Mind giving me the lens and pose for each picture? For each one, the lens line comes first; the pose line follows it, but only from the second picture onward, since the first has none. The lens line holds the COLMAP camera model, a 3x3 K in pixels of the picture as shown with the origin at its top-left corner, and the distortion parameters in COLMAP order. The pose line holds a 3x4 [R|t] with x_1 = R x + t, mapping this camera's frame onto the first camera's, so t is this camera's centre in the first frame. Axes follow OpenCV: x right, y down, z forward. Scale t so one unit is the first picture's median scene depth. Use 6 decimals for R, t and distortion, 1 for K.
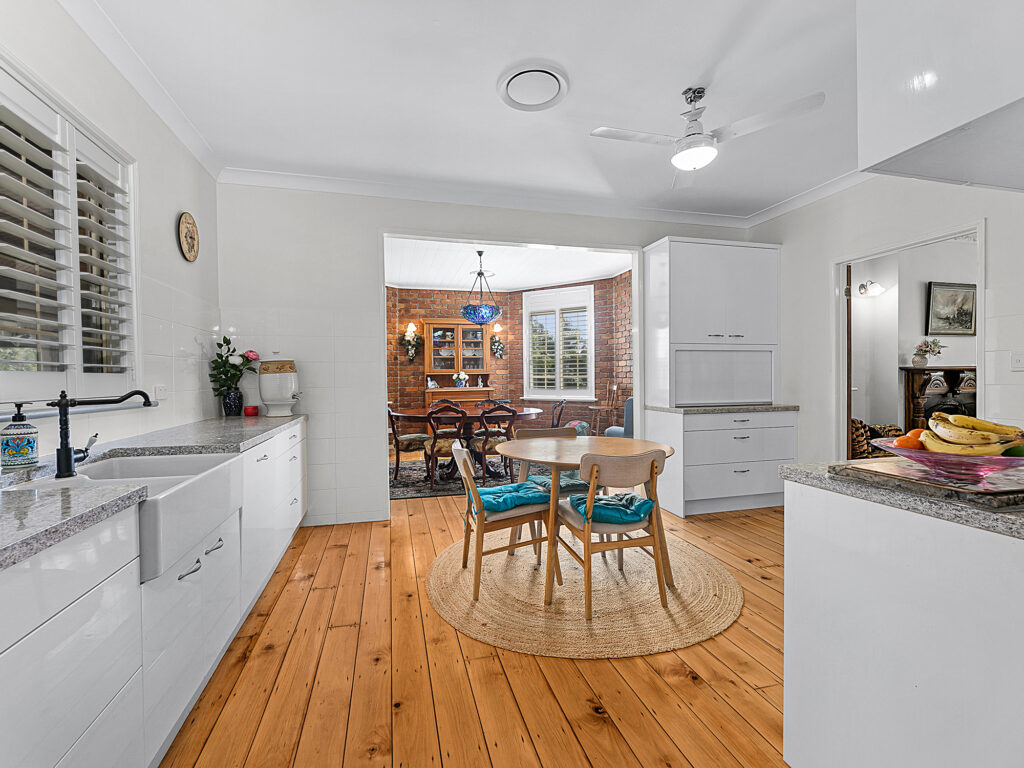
lens RADIAL K [[529.1, 0, 497.0], [0, 529.1, 381.8], [0, 0, 1]] dist [0.003392, 0.000836]
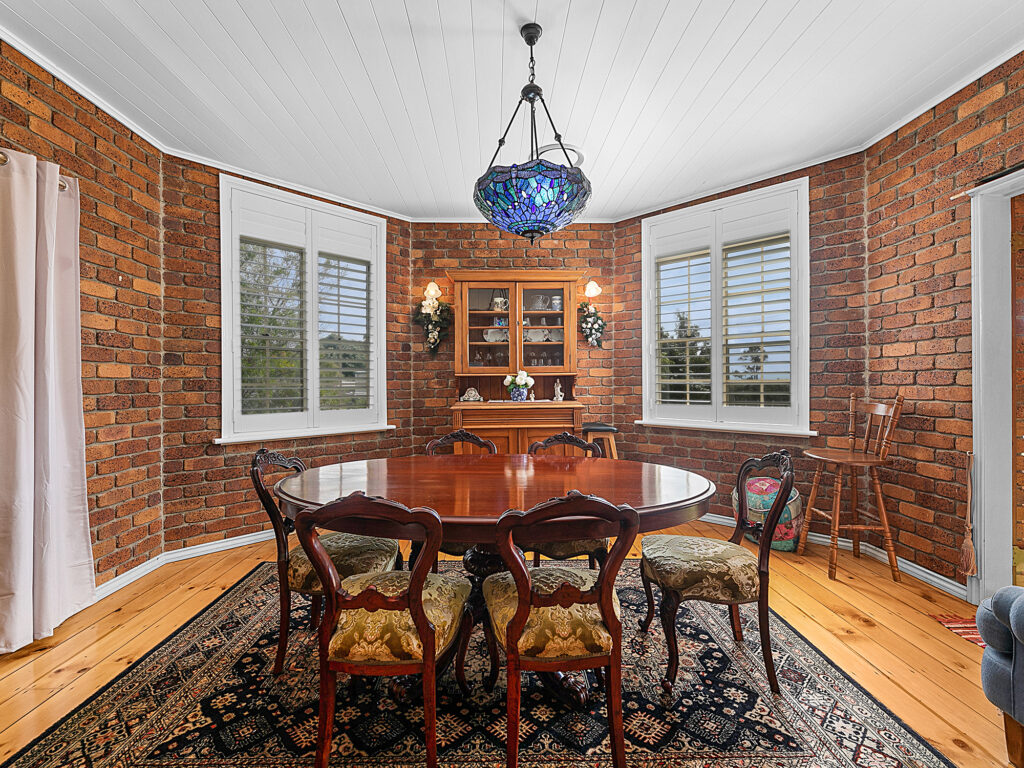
lens RADIAL K [[529.1, 0, 497.0], [0, 529.1, 381.8], [0, 0, 1]] dist [0.003392, 0.000836]
pose [[0.980259, 0.004761, -0.197659, 0.012878], [-0.006439, 0.999948, -0.007846, -0.004150], [0.197611, 0.008964, 0.980239, 0.473654]]
